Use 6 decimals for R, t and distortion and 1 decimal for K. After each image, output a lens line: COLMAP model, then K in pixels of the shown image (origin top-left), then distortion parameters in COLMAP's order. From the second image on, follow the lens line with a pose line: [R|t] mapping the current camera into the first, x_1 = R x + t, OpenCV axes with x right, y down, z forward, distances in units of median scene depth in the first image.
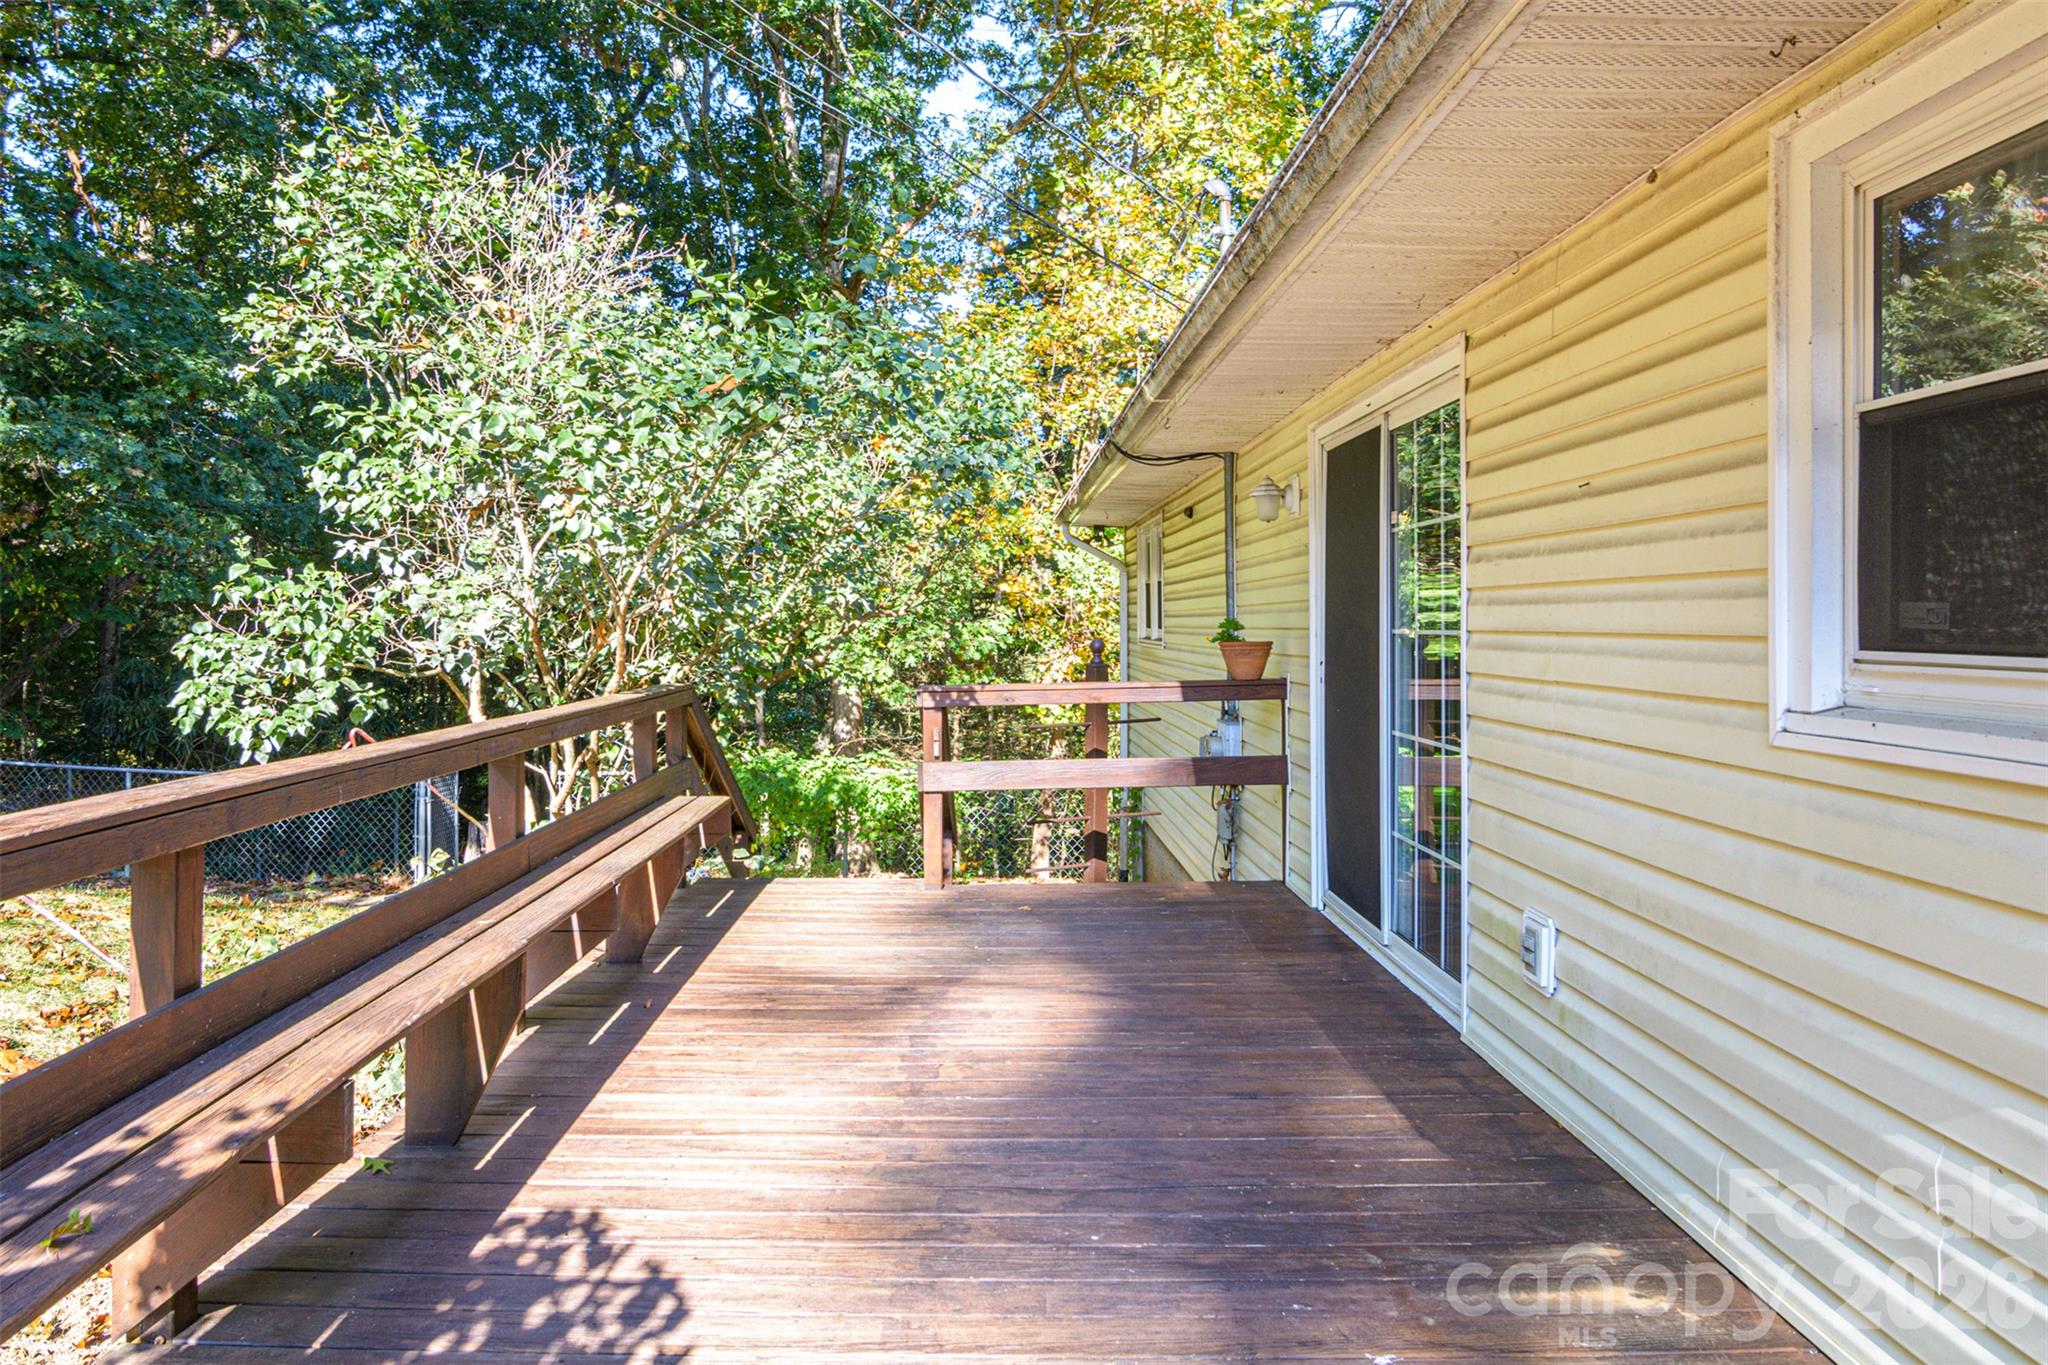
lens RADIAL K [[1346.2, 0, 971.4], [0, 1346.2, 638.8], [0, 0, 1]] dist [-0.001612, -0.030891]
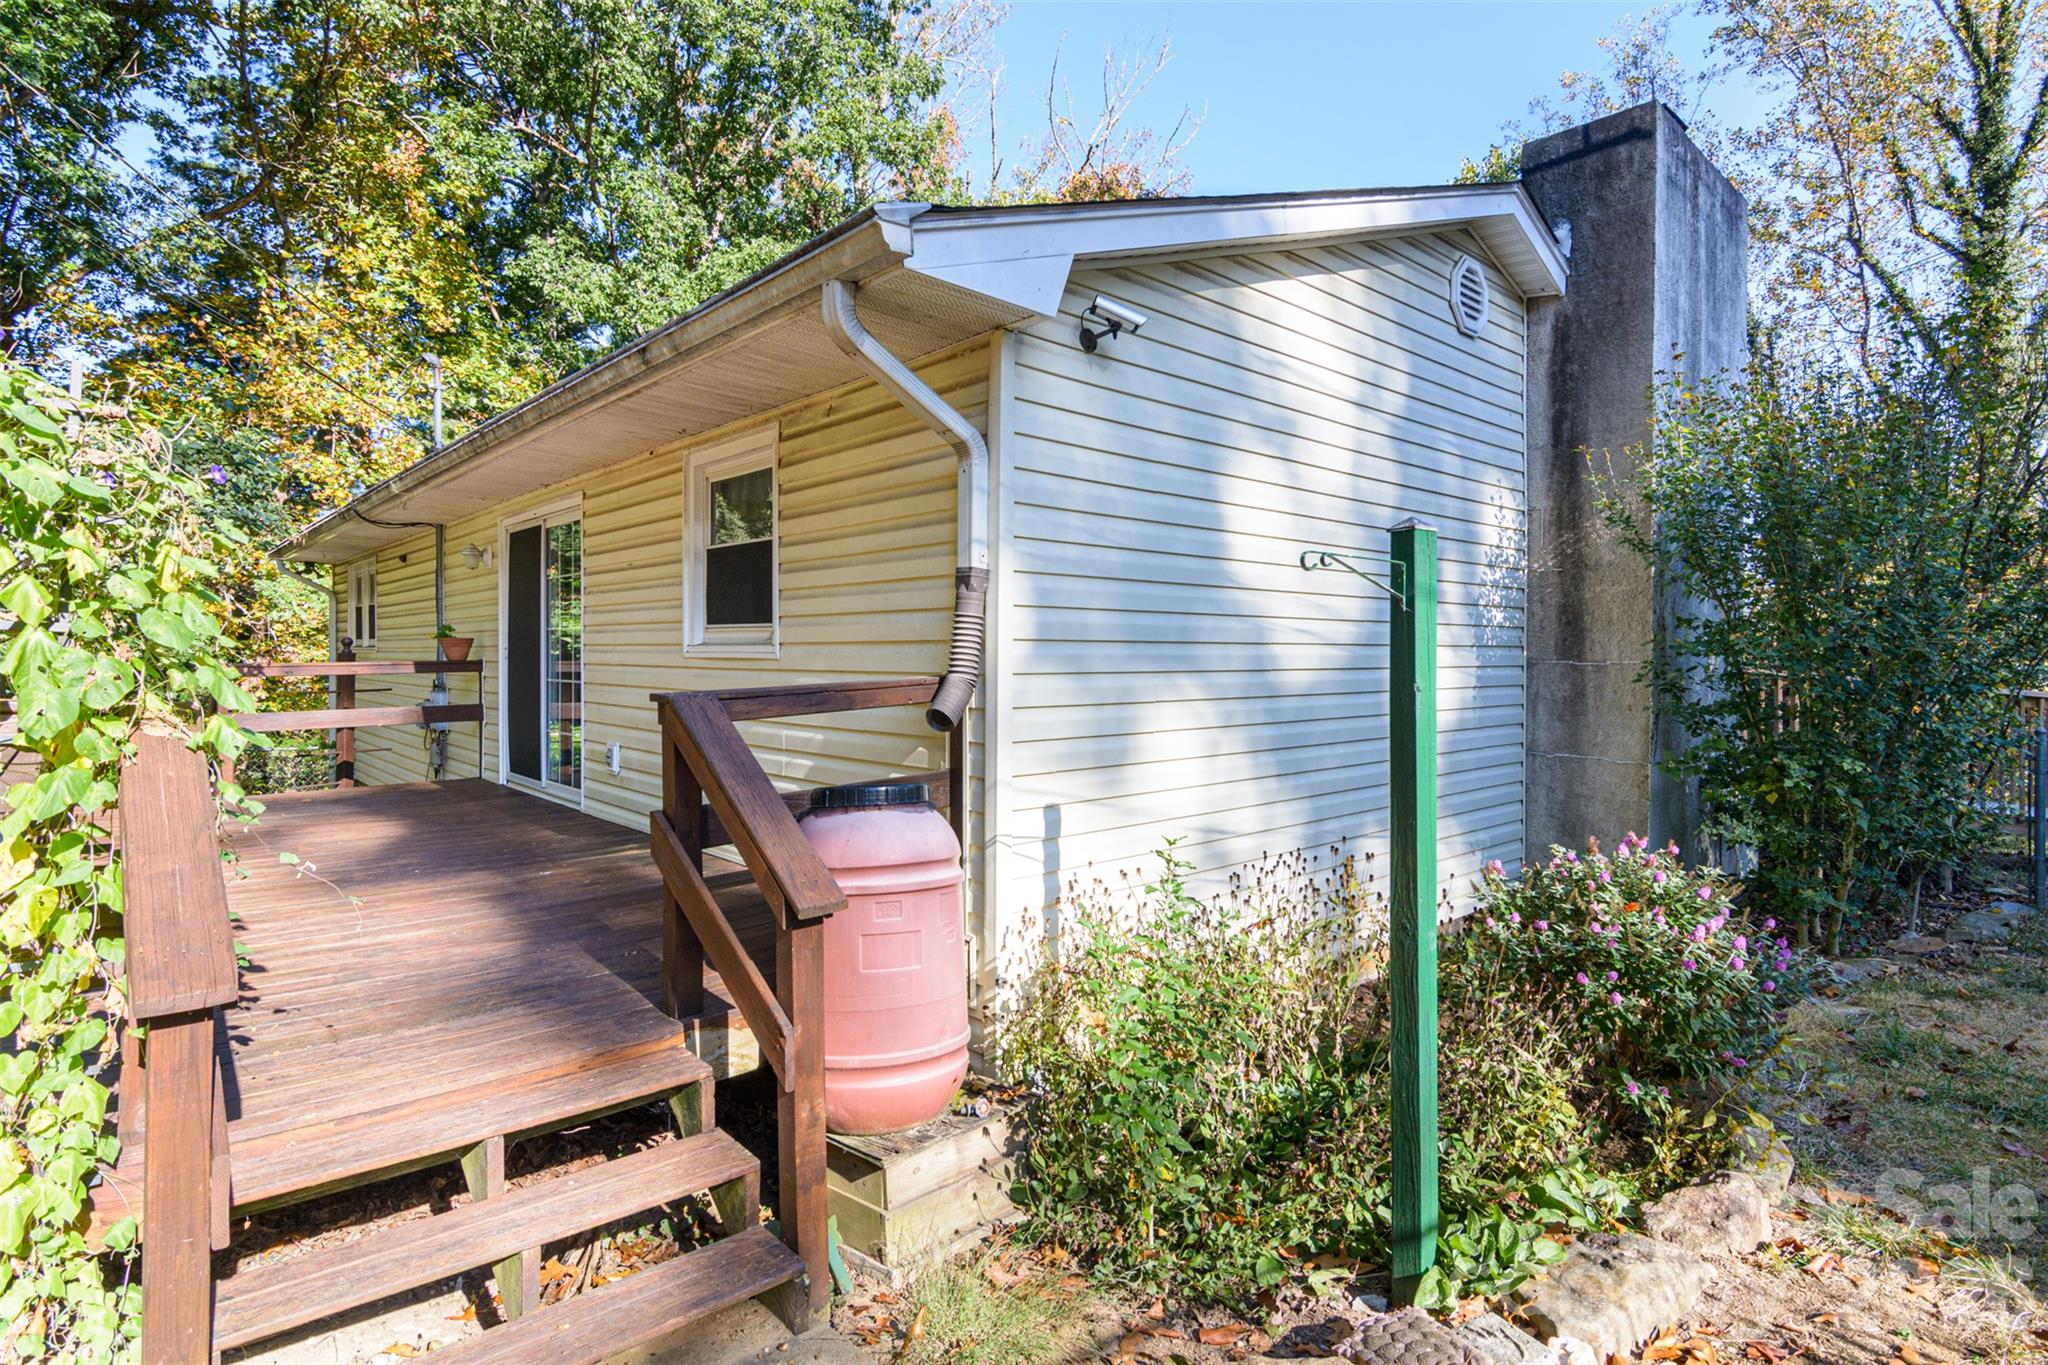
lens RADIAL K [[1030.5, 0, 1020.3], [0, 1030.5, 668.2], [0, 0, 1]] dist [-0.000123, -0.009074]
pose [[0.738722, 0.001325, 0.674009, -0.148115], [-0.002060, 0.999998, 0.000292, 0.038186], [-0.674008, -0.001605, 0.738723, -0.449042]]
